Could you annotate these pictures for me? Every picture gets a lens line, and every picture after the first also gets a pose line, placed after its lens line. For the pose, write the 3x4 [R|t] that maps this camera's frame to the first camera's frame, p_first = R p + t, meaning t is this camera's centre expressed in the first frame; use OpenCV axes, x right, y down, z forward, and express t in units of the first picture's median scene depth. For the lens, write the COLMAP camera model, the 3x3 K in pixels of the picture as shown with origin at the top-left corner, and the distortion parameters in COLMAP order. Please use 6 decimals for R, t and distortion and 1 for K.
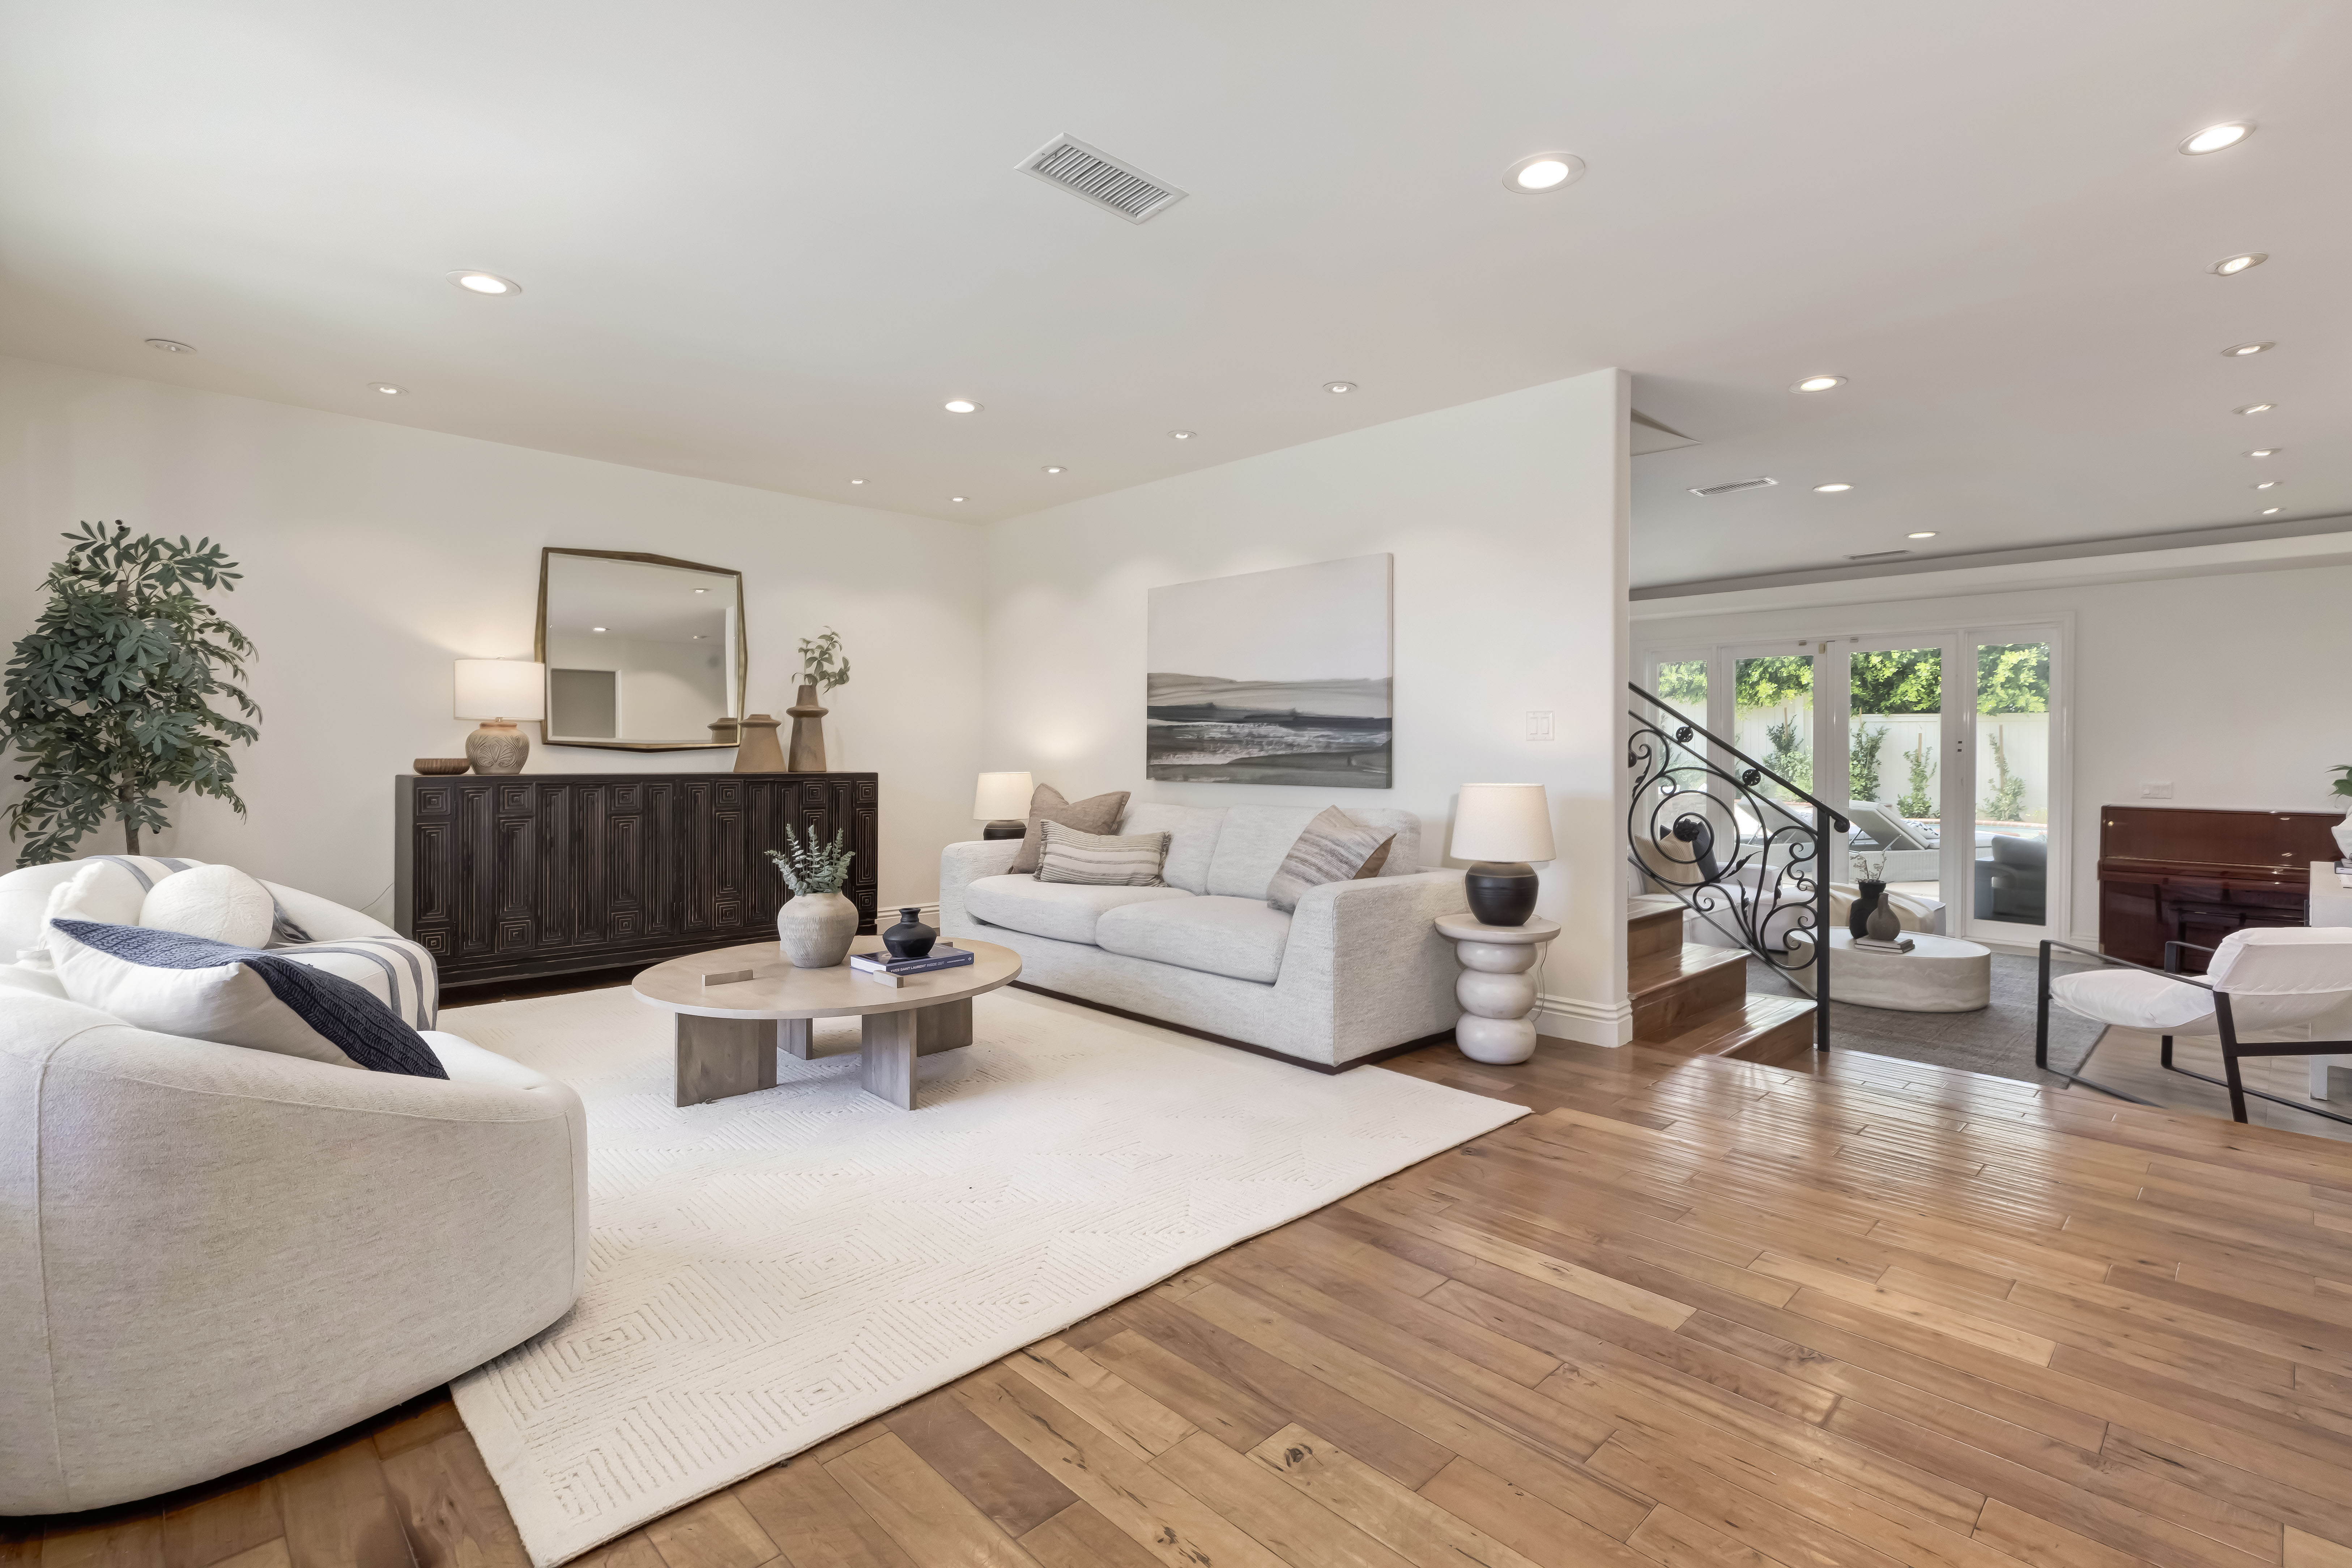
lens RADIAL K [[1068.1, 0, 1179.6], [0, 1068.1, 763.3], [0, 0, 1]] dist [0.002887, 0.001429]
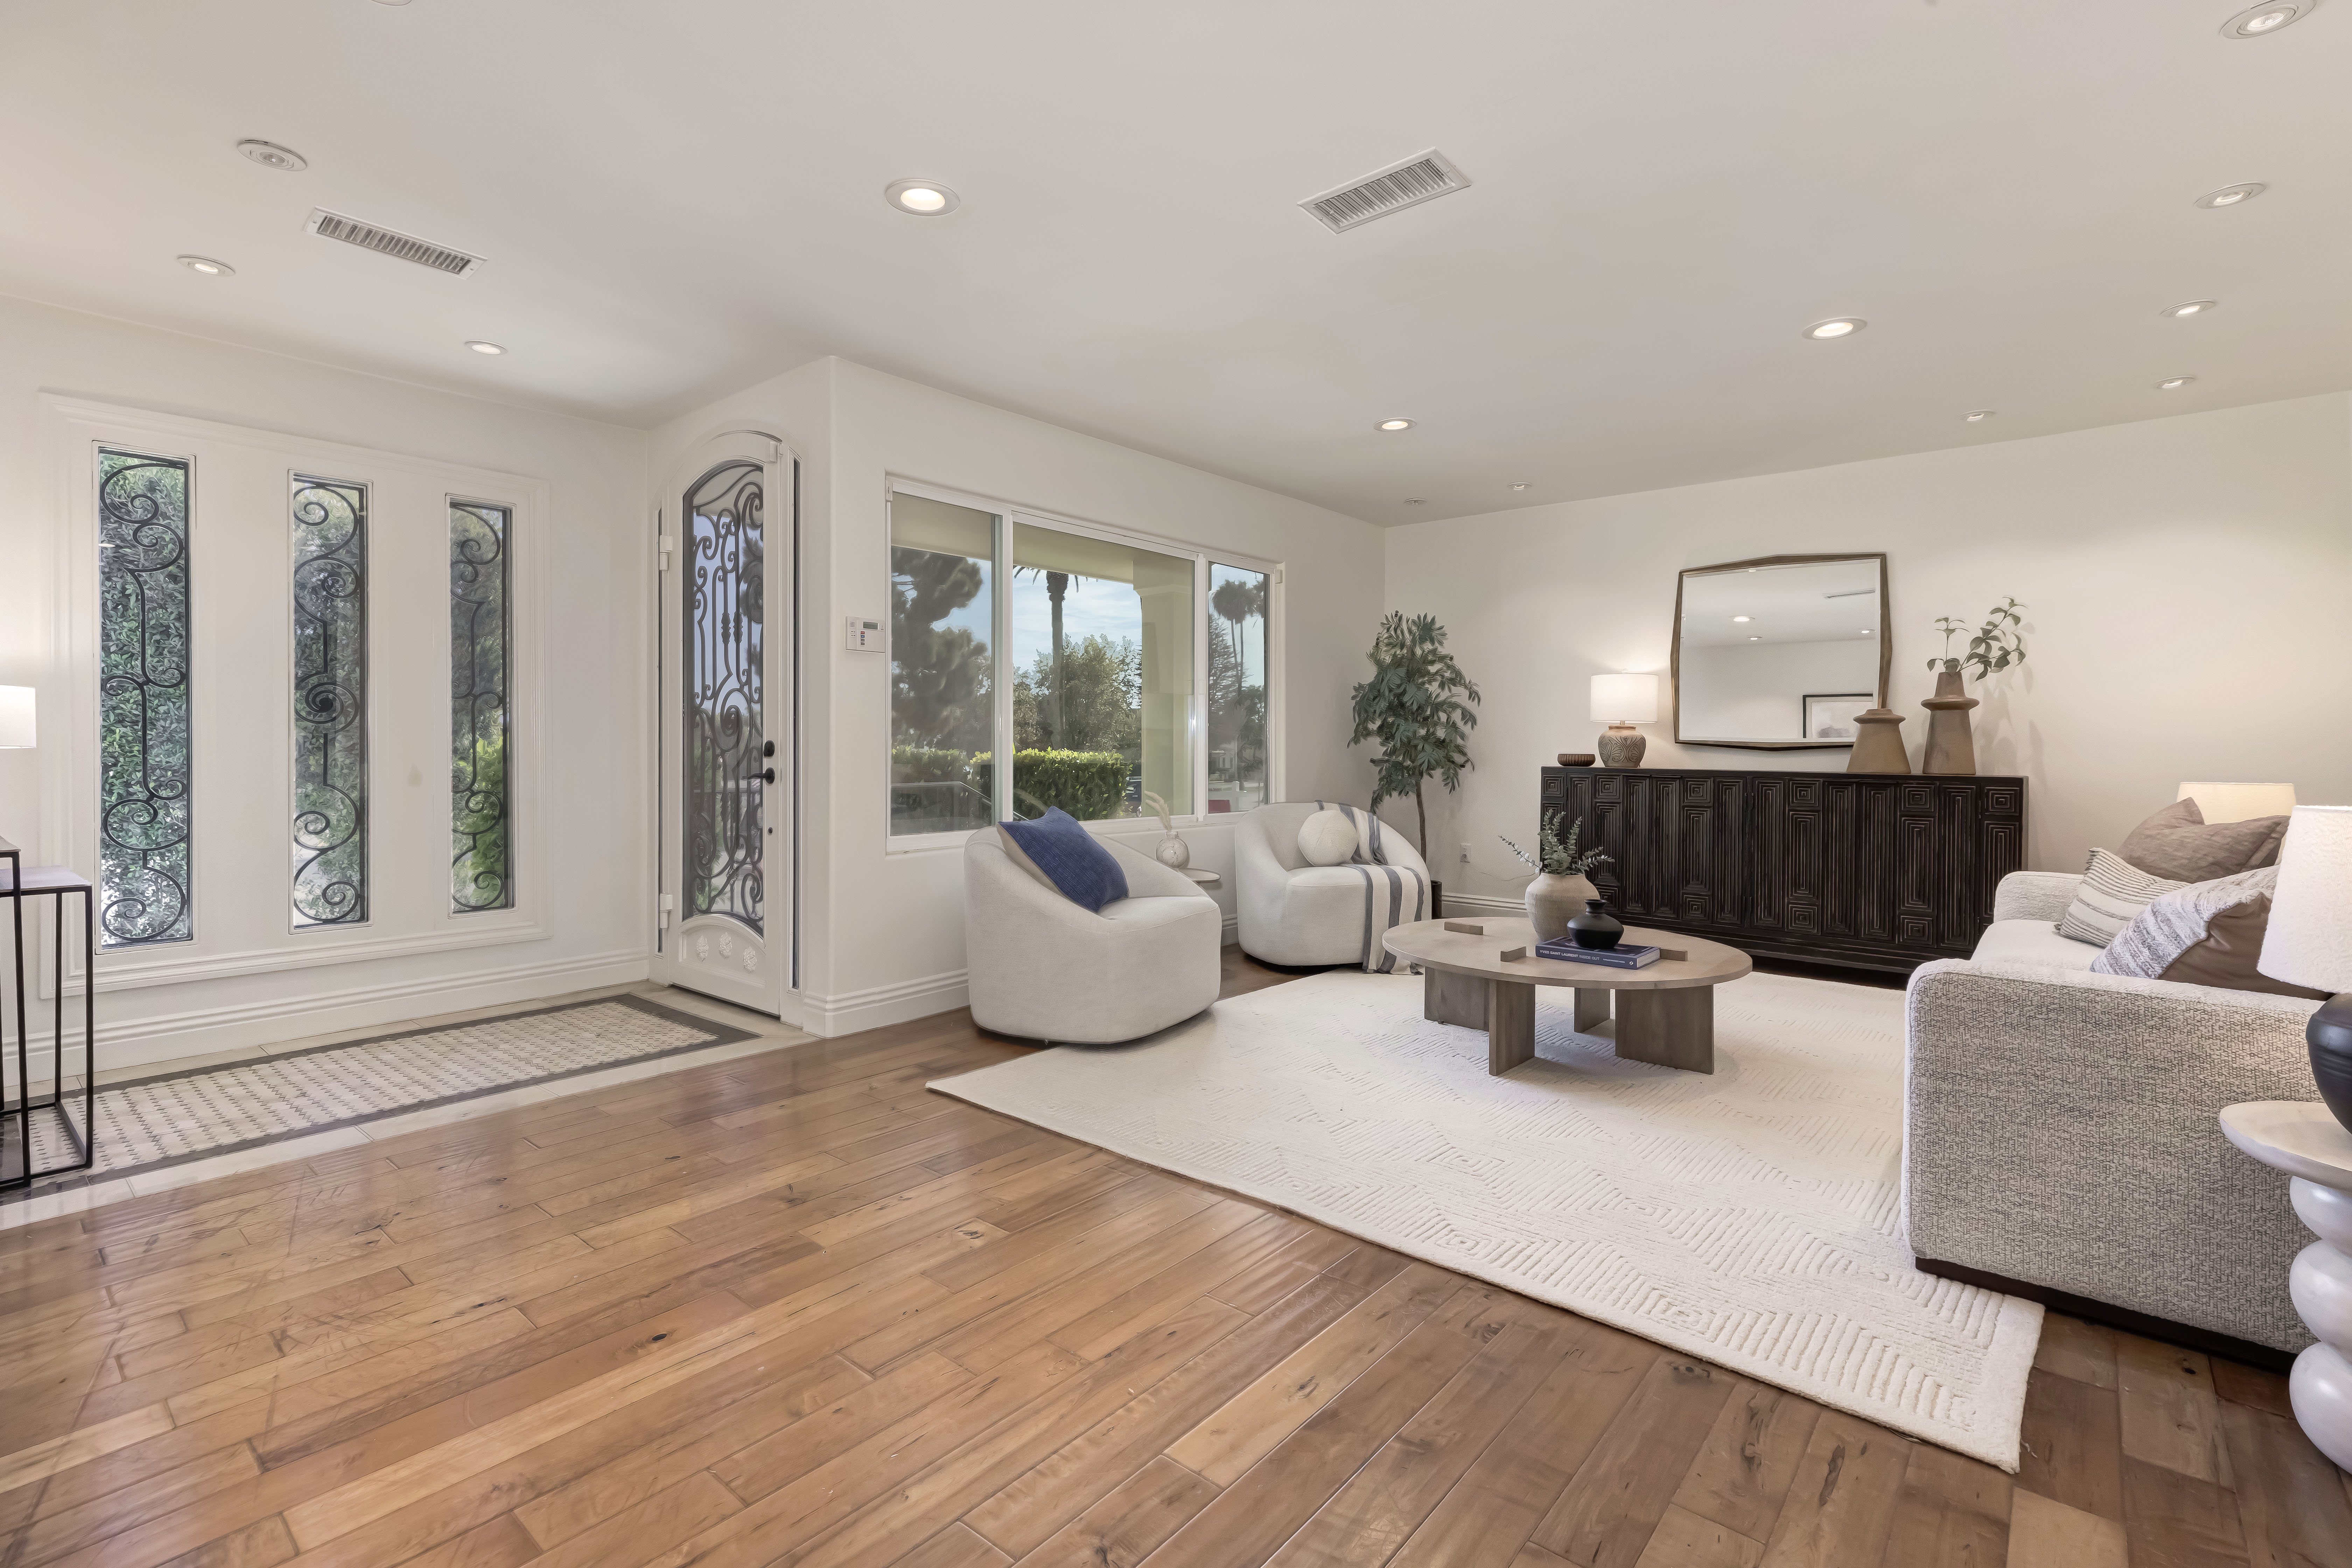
lens RADIAL K [[1068.1, 0, 1193.8], [0, 1068.1, 746.4], [0, 0, 1]] dist [0.002887, 0.001429]
pose [[0.111090, -0.004691, -0.993799, 0.504132], [-0.021918, 0.999734, -0.007169, 0.006029], [0.993569, 0.022579, 0.110958, 0.371440]]
